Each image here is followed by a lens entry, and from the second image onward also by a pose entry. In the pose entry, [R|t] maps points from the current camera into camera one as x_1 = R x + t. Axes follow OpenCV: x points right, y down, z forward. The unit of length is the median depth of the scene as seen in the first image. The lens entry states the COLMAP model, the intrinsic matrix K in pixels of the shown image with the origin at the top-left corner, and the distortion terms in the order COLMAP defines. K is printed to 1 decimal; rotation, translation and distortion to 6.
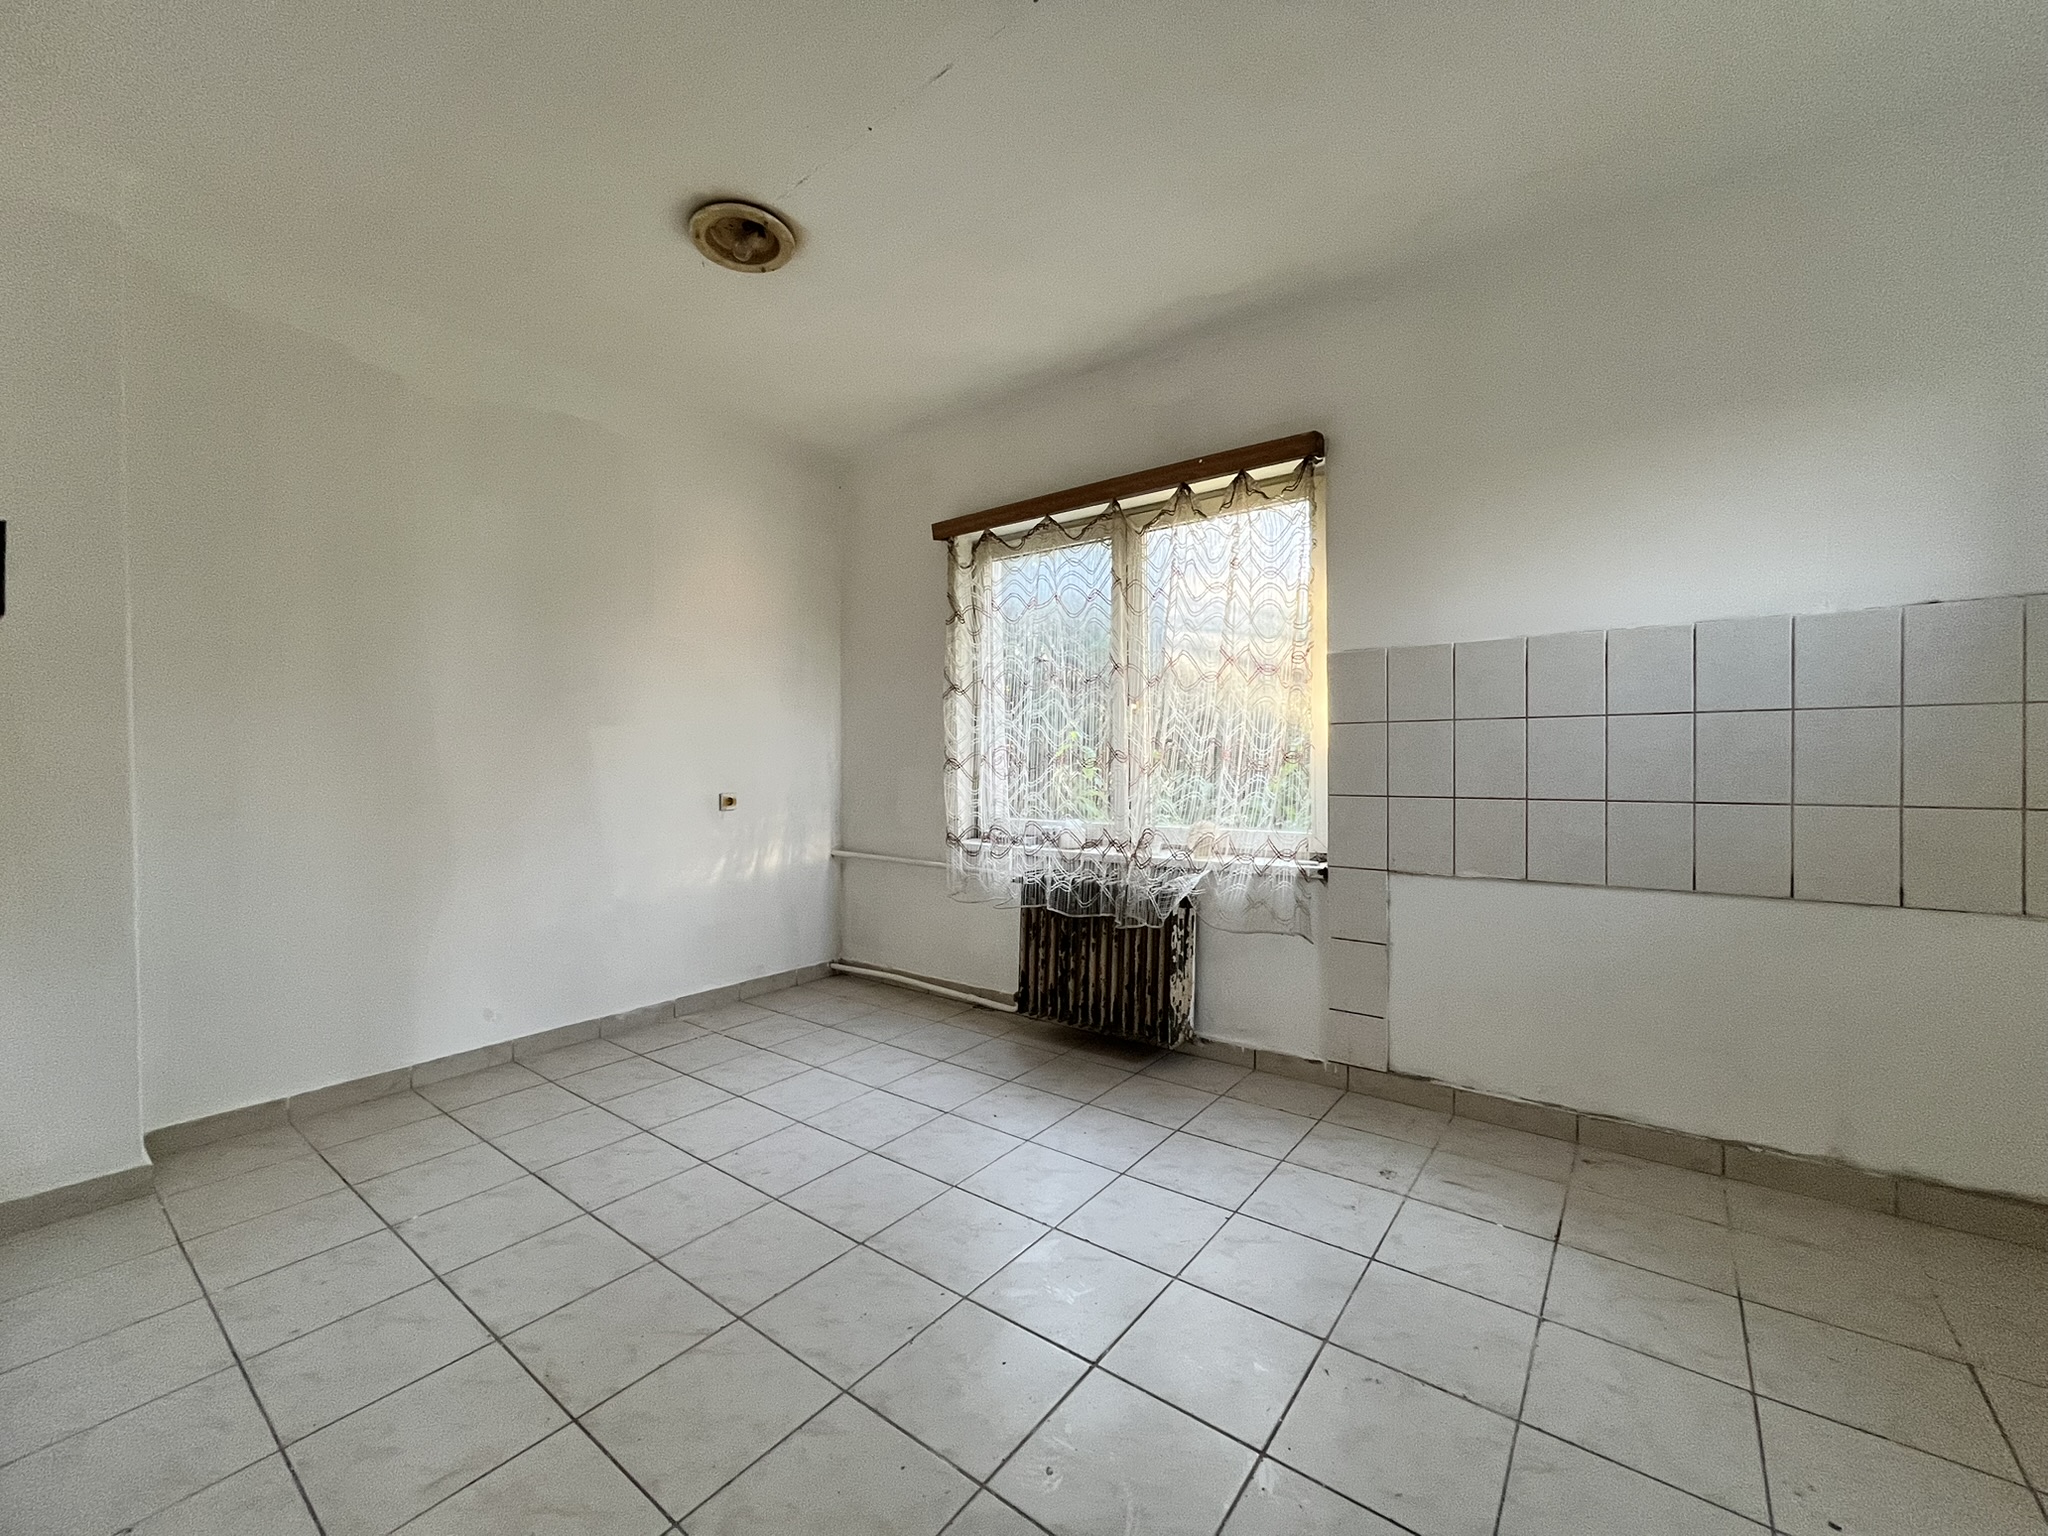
lens RADIAL K [[827.8, 0, 1022.5], [0, 827.8, 769.2], [0, 0, 1]] dist [-0.004665, 0.000248]
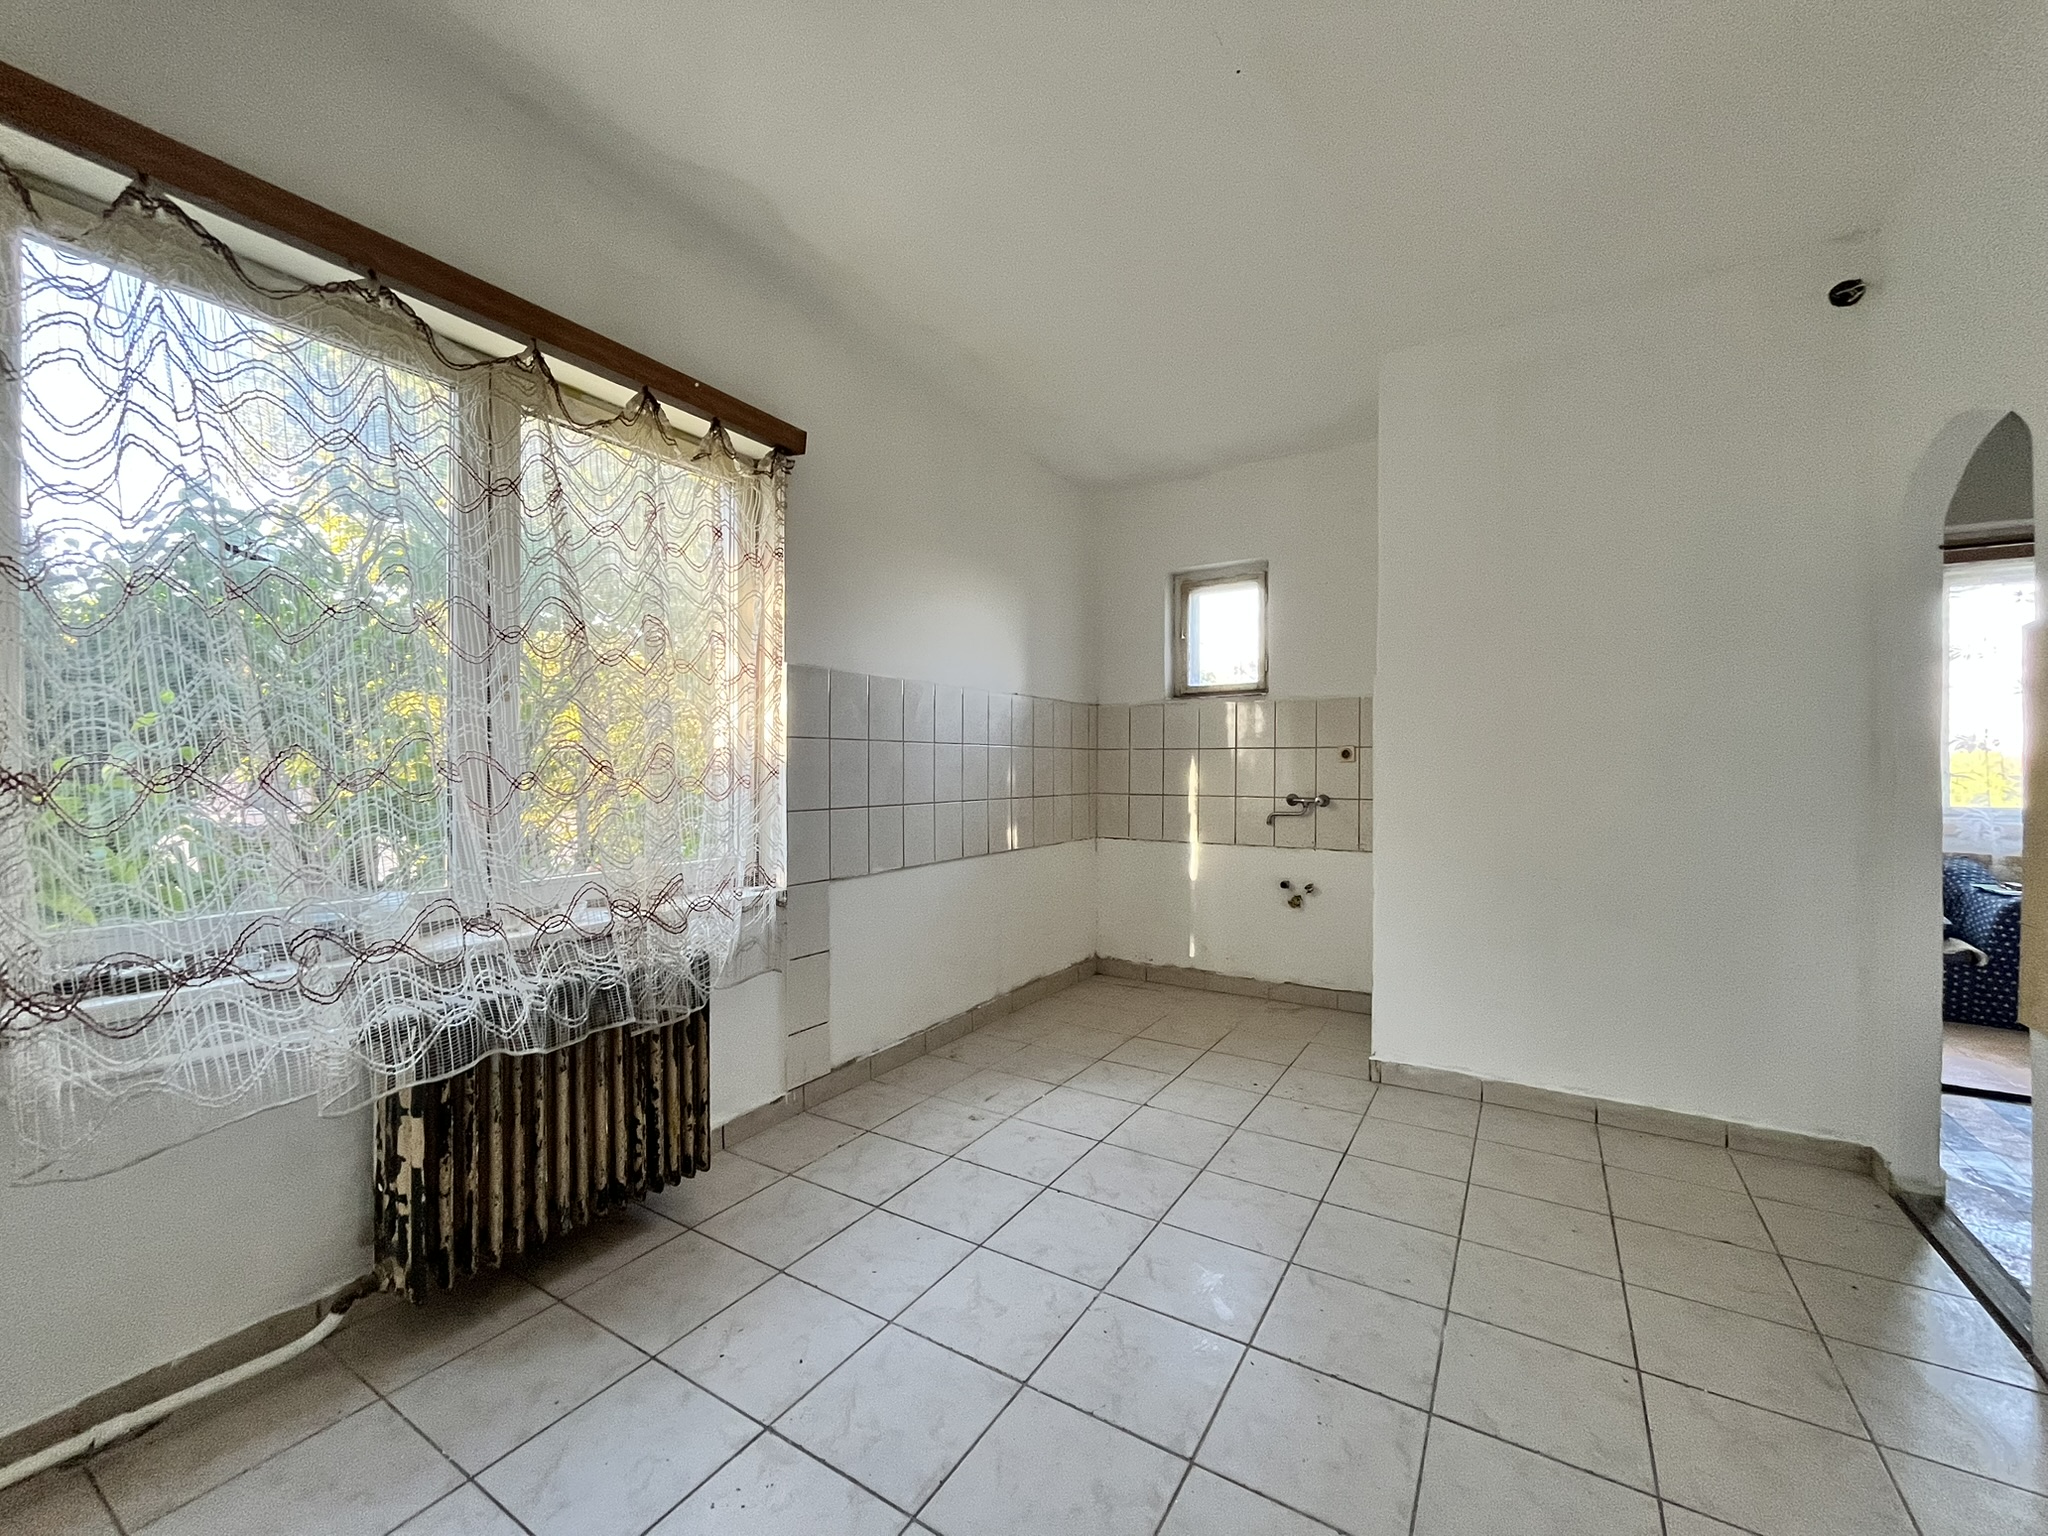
lens RADIAL K [[827.8, 0, 1022.0], [0, 827.8, 767.3], [0, 0, 1]] dist [-0.004665, 0.000248]
pose [[-0.097618, 0.006236, 0.995204, -0.644923], [0.013052, 0.999902, -0.004986, -0.012731], [-0.995138, 0.012503, -0.097690, 0.875017]]
